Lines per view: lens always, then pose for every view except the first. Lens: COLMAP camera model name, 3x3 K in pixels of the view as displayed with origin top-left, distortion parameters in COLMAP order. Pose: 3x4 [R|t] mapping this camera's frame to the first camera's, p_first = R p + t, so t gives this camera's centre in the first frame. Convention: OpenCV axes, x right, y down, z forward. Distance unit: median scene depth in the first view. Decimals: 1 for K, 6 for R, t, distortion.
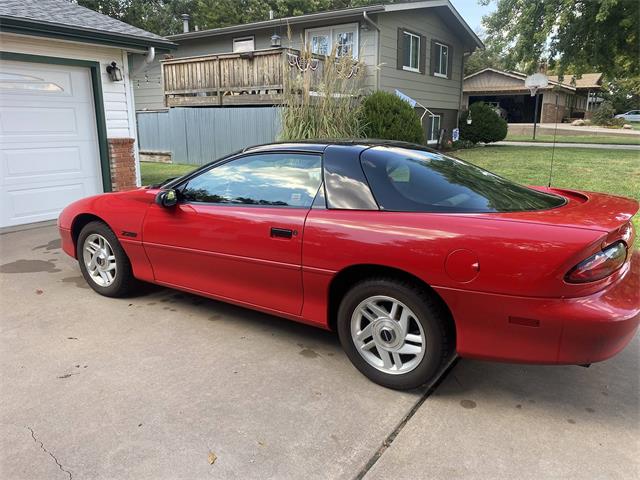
lens RADIAL K [[476.1, 0, 324.3], [0, 476.1, 240.2], [0, 0, 1]] dist [0.051047, -0.075656]
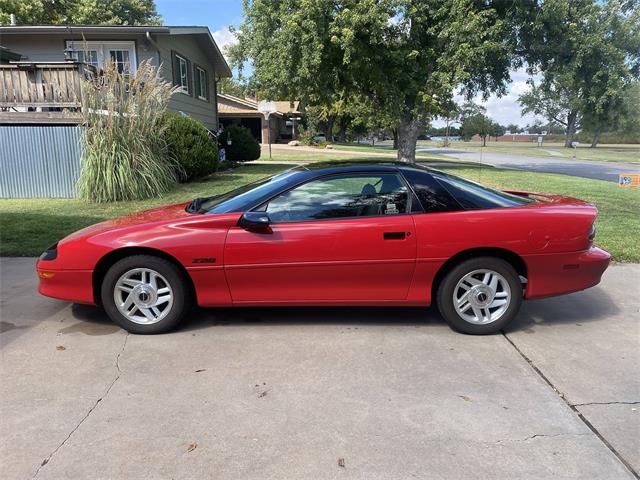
lens RADIAL K [[476.1, 0, 324.3], [0, 476.1, 240.2], [0, 0, 1]] dist [0.051047, -0.075656]
pose [[0.833194, -0.110525, 0.541823, -0.805752], [0.131564, 0.991308, -0.000099, -0.023425], [-0.537103, 0.071367, 0.840492, 0.035792]]
